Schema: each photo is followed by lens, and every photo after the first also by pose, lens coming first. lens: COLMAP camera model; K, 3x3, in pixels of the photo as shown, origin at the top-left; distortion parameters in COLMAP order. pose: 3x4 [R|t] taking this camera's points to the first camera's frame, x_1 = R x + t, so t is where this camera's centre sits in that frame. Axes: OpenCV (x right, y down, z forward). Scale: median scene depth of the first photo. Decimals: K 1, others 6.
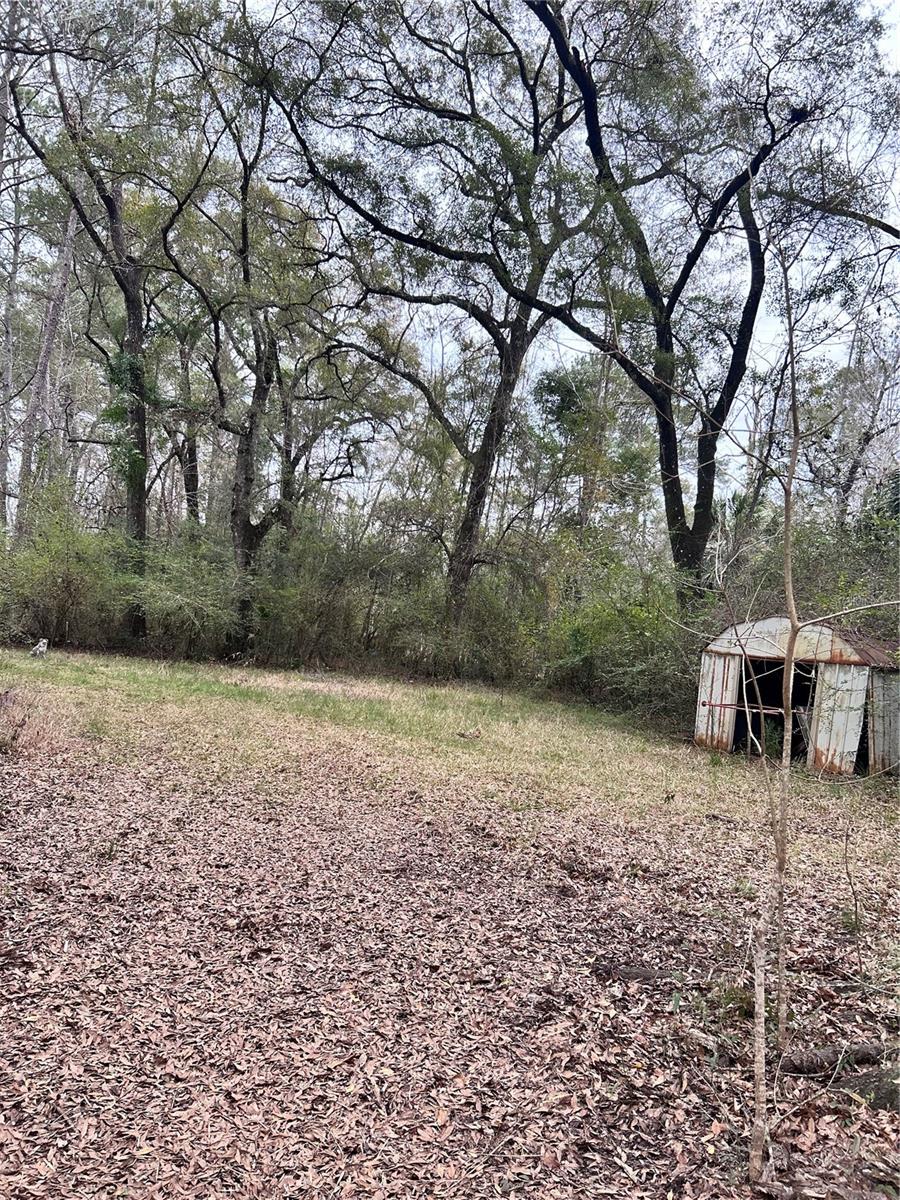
lens RADIAL K [[906.4, 0, 449.4], [0, 906.4, 599.6], [0, 0, 1]] dist [0.013970, -0.001408]
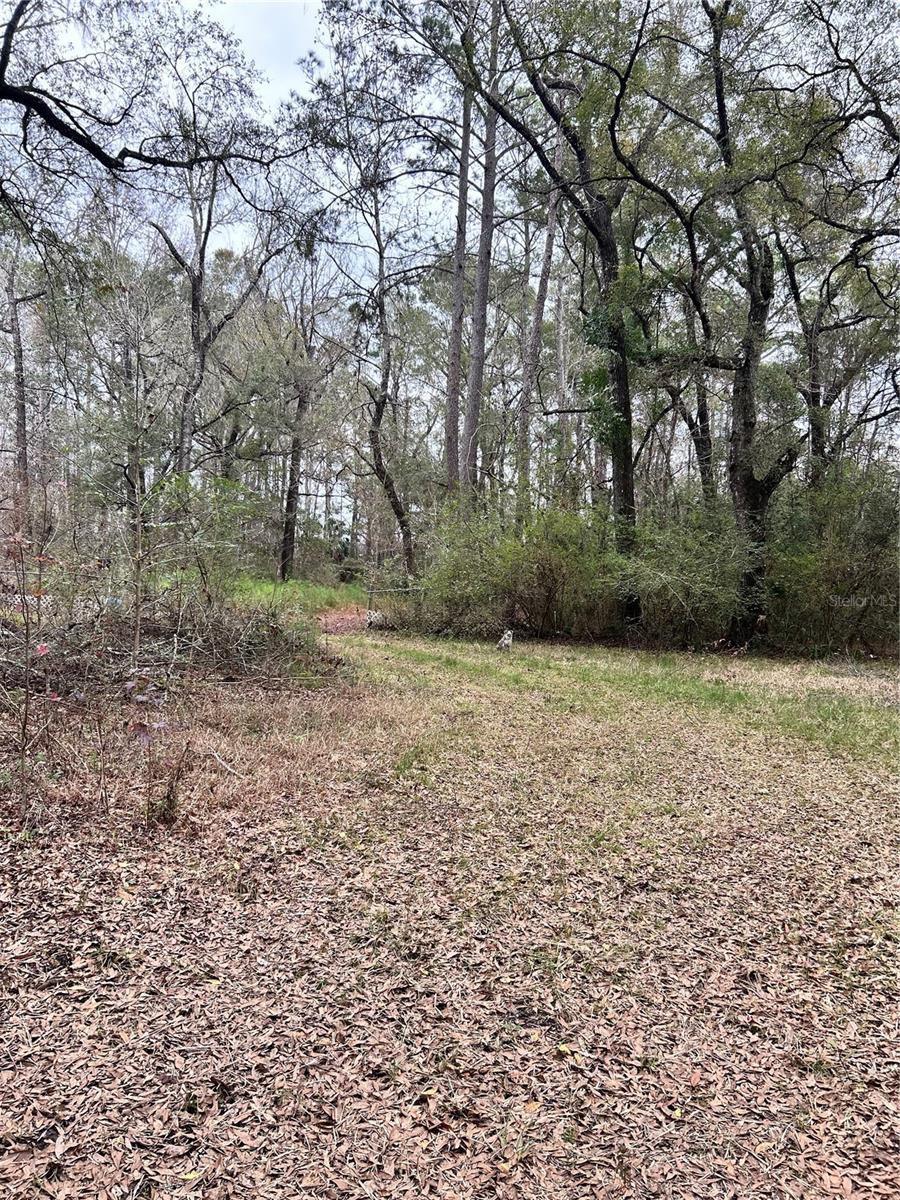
lens RADIAL K [[906.4, 0, 448.8], [0, 906.4, 607.7], [0, 0, 1]] dist [0.013970, -0.001408]
pose [[0.826779, -0.048515, -0.560430, 0.003551], [0.061335, 0.998109, 0.004080, 0.011700], [0.559173, -0.037747, 0.828191, 0.197953]]
